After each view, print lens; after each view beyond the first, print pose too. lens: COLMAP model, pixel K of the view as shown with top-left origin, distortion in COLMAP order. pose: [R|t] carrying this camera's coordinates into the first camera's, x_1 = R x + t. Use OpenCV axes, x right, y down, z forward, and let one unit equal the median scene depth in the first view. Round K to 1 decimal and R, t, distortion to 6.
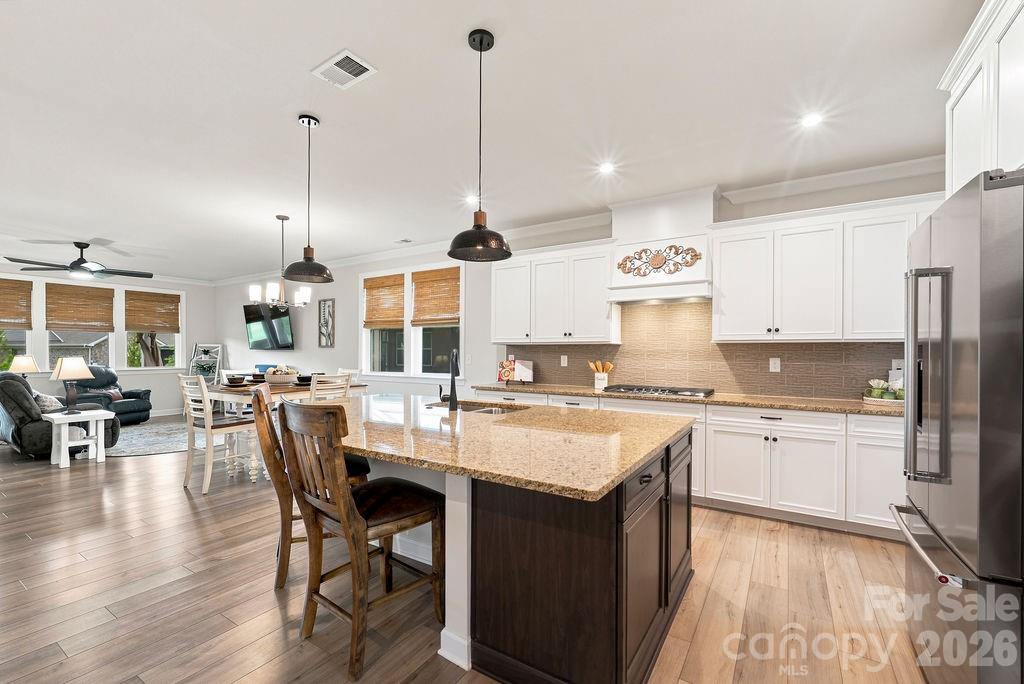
lens RADIAL K [[435.0, 0, 509.4], [0, 435.0, 354.6], [0, 0, 1]] dist [-0.005308, 0.000548]
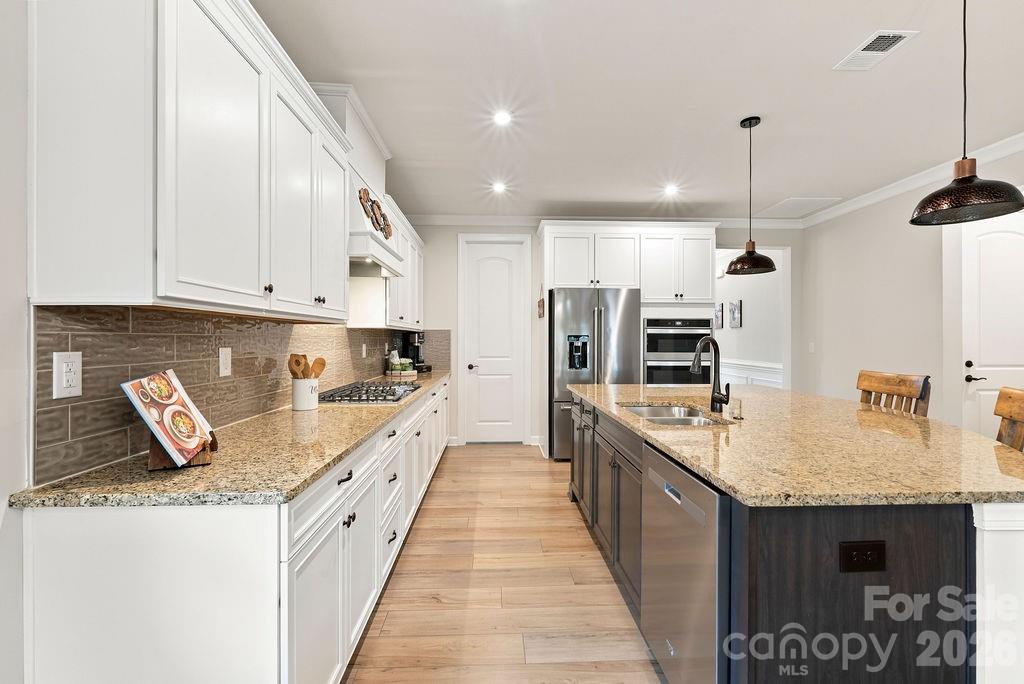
lens RADIAL K [[435.0, 0, 514.6], [0, 435.0, 341.4], [0, 0, 1]] dist [-0.005308, 0.000548]
pose [[-0.588503, -0.010156, 0.808431, -0.271623], [-0.002141, 0.999937, 0.011004, -0.006309], [-0.808492, 0.004745, -0.588488, 0.851101]]
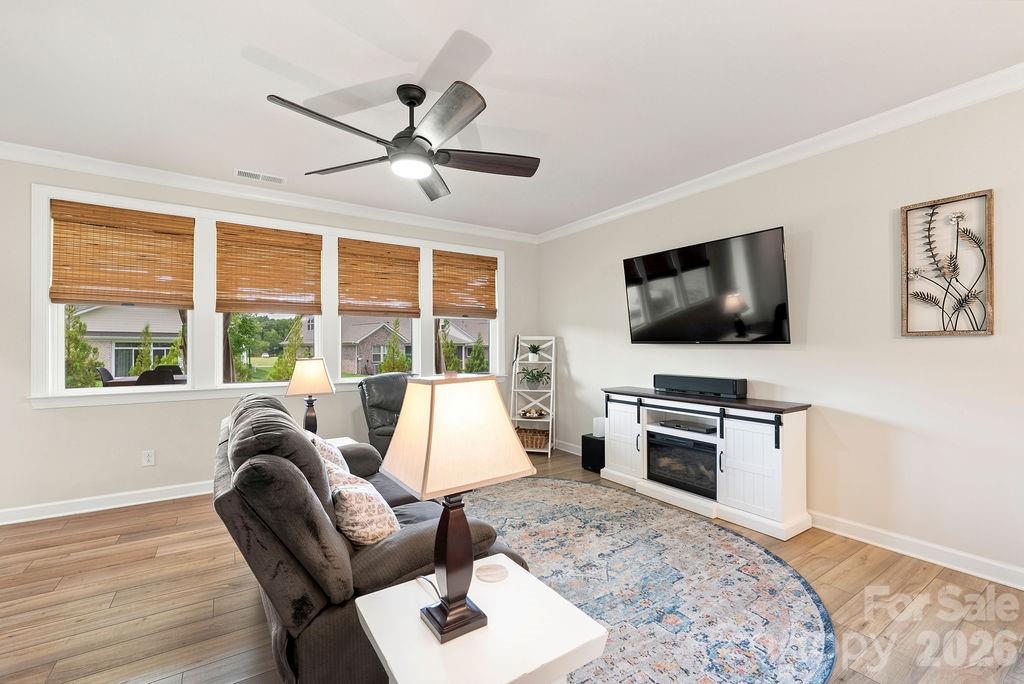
lens RADIAL K [[435.0, 0, 510.7], [0, 435.0, 344.7], [0, 0, 1]] dist [-0.005308, 0.000548]
pose [[0.913622, -0.007551, -0.406494, -0.736907], [0.003297, 0.999932, -0.011163, -0.008135], [0.406551, 0.008859, 0.913585, 0.661857]]
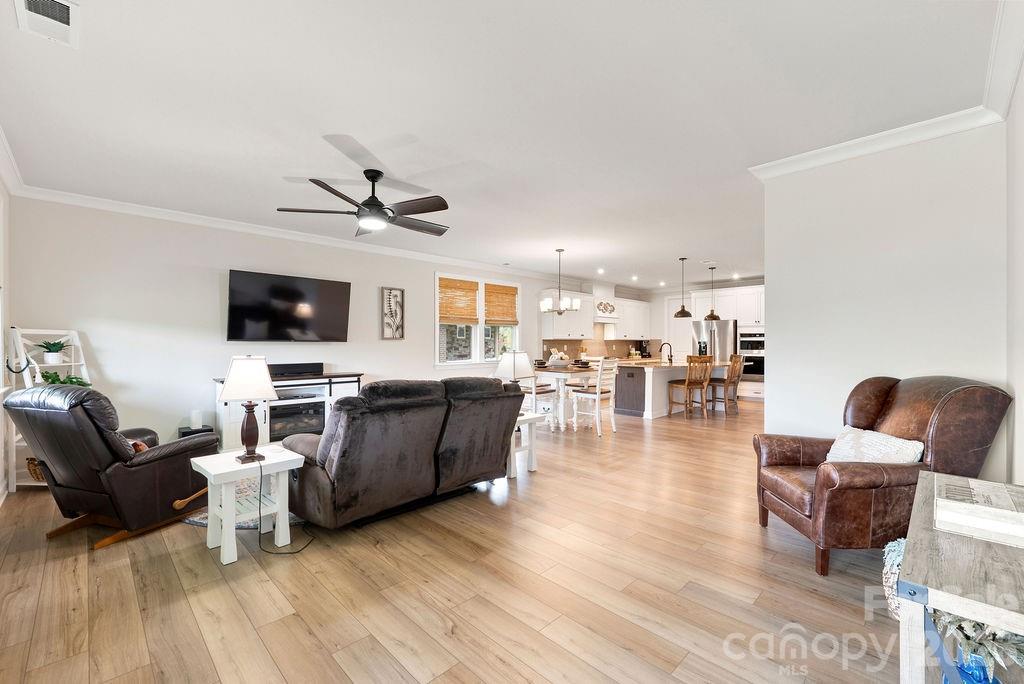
lens RADIAL K [[435.0, 0, 514.1], [0, 435.0, 344.3], [0, 0, 1]] dist [-0.005308, 0.000548]
pose [[0.210392, -0.008000, 0.977584, -1.572677], [0.005111, 0.999962, 0.007084, -0.014394], [-0.977604, 0.003506, 0.210425, 0.675902]]
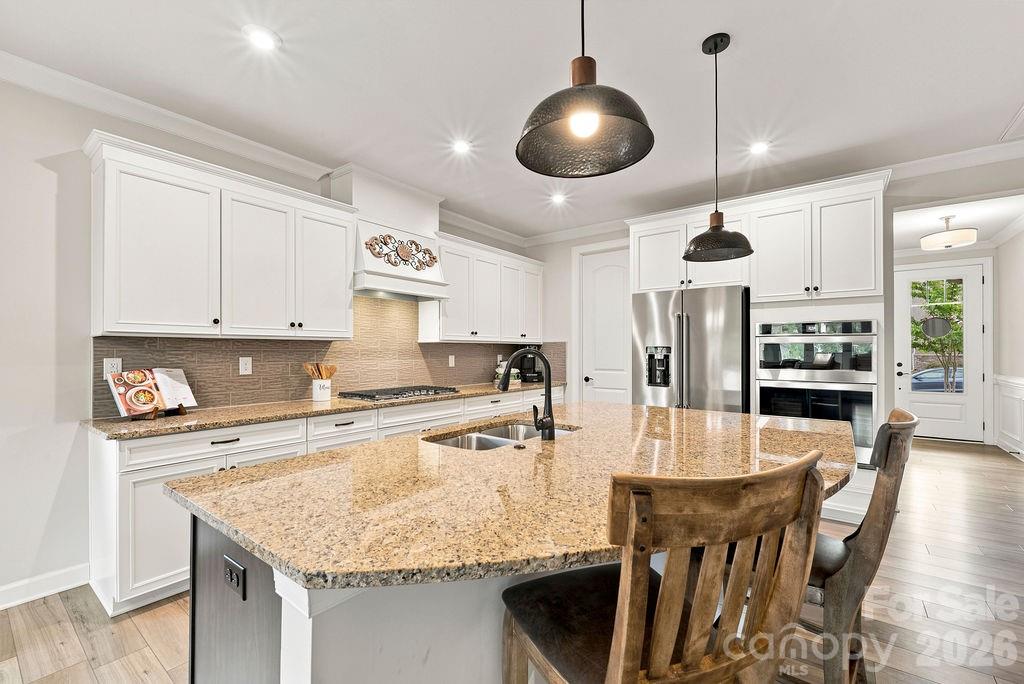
lens RADIAL K [[435.0, 0, 520.0], [0, 435.0, 347.2], [0, 0, 1]] dist [-0.005308, 0.000548]
pose [[0.062785, 0.003370, 0.998021, -0.387957], [0.004135, 0.999985, -0.003637, -0.006426], [-0.998019, 0.004355, 0.062770, 0.474142]]
